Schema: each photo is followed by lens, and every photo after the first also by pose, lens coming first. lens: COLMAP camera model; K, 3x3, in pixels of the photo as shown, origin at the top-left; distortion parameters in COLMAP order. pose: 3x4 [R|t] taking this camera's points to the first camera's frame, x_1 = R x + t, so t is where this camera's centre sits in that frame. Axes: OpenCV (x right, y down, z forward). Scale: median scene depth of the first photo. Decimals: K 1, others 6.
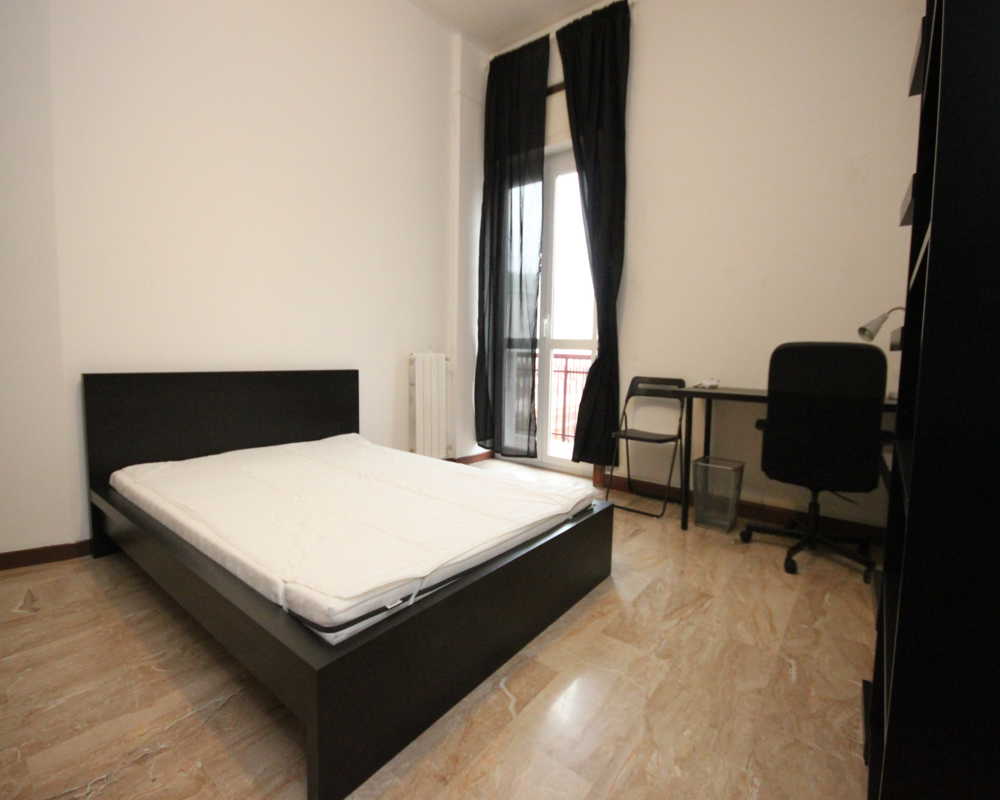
lens RADIAL K [[465.7, 0, 504.6], [0, 465.7, 383.7], [0, 0, 1]] dist [0.001161, -0.006235]
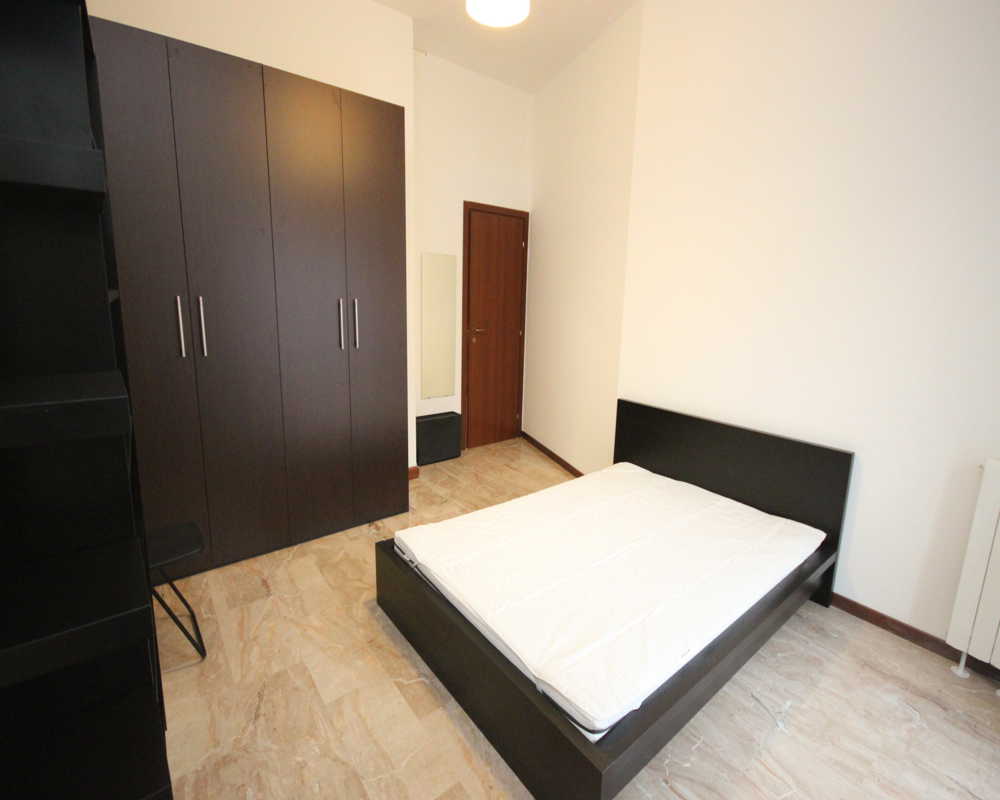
lens RADIAL K [[465.7, 0, 504.6], [0, 465.7, 383.7], [0, 0, 1]] dist [0.001161, -0.006235]
pose [[-0.240188, 0.151485, -0.958834, 0.976067], [-0.093306, 0.979572, 0.178135, -0.421092], [0.966232, 0.132251, -0.221147, 1.223186]]
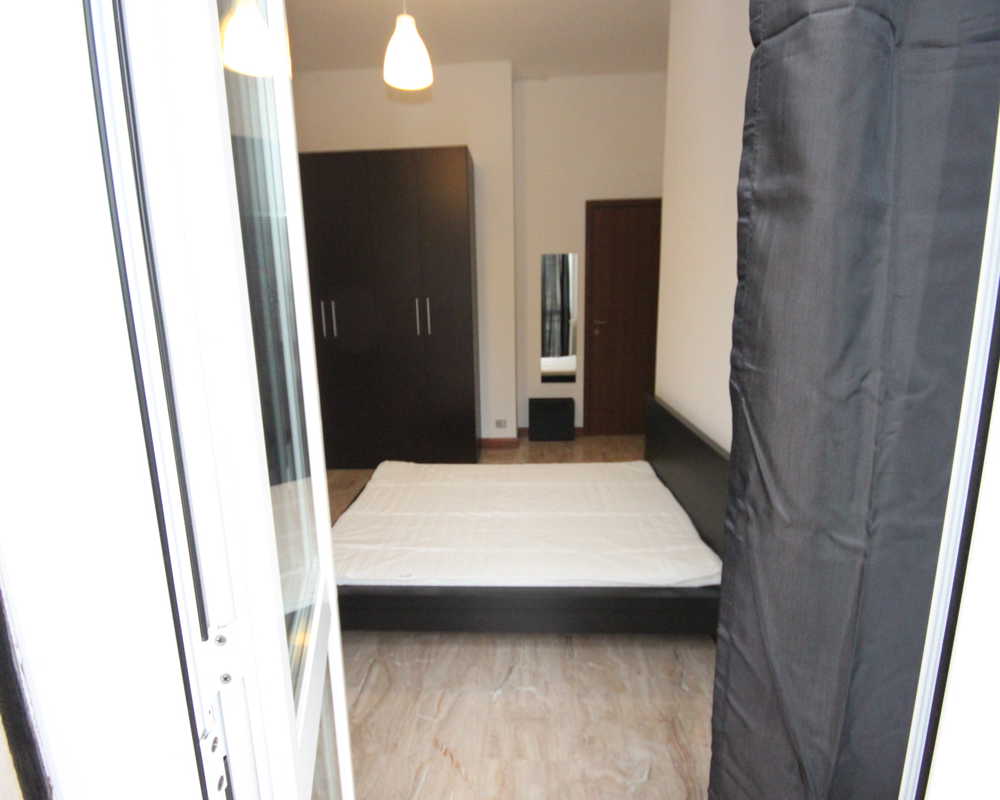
lens RADIAL K [[465.7, 0, 504.6], [0, 465.7, 383.7], [0, 0, 1]] dist [0.001161, -0.006235]
pose [[-0.821823, 0.103522, -0.560259, 0.435379], [-0.029354, 0.974355, 0.223095, -0.491085], [0.568986, 0.199791, -0.797708, 2.493971]]
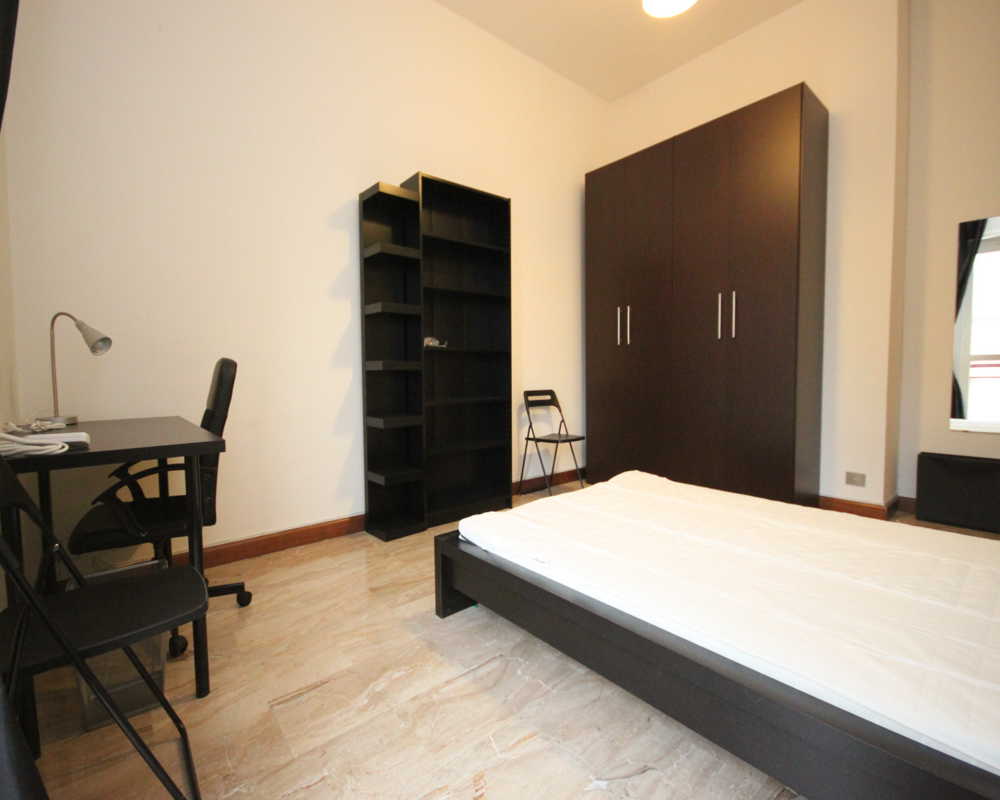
lens RADIAL K [[461.0, 0, 500.0], [0, 461.0, 400.0], [0, 0, 1]] dist [0.003068, 0.000374]
pose [[-0.978970, -0.026066, 0.202330, -0.092370], [-0.000019, 0.991815, 0.127680, -0.167985], [-0.204002, 0.124991, -0.970958, 2.369073]]
